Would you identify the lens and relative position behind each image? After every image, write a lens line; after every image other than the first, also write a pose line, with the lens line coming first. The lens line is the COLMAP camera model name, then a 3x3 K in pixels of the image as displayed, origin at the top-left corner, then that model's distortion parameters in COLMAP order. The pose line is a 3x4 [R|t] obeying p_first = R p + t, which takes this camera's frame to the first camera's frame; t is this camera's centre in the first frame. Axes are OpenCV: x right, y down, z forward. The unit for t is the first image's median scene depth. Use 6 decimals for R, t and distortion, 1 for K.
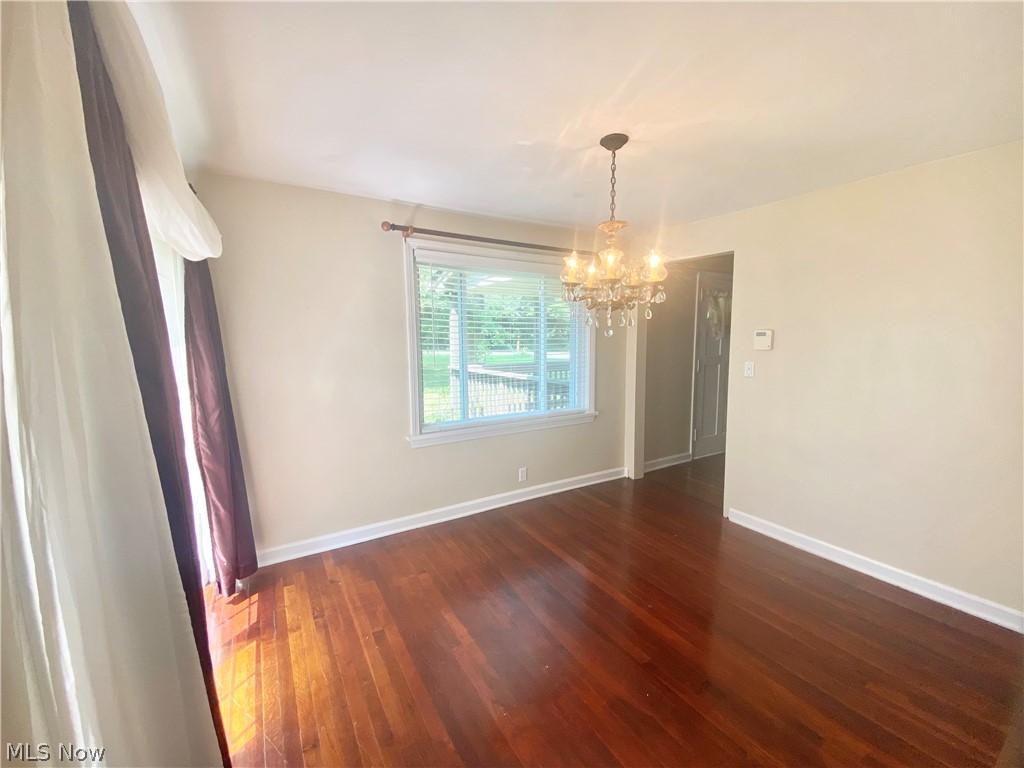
lens RADIAL K [[411.4, 0, 512.9], [0, 411.4, 388.7], [0, 0, 1]] dist [0.011272, -0.020390]
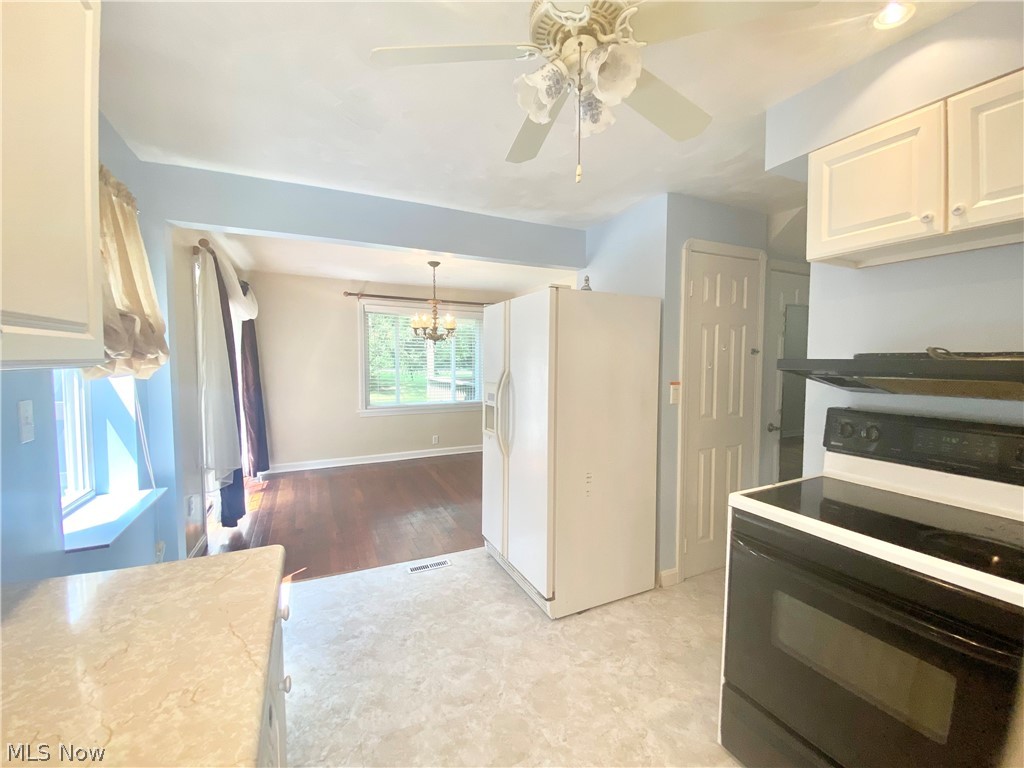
lens RADIAL K [[416.3, 0, 509.8], [0, 416.3, 382.5], [0, 0, 1]] dist [0.031550, -0.021533]
pose [[0.995404, 0.014209, -0.094703, 0.665774], [-0.019323, 0.998391, -0.053304, 0.098008], [0.093793, 0.054889, 0.994077, -0.856562]]
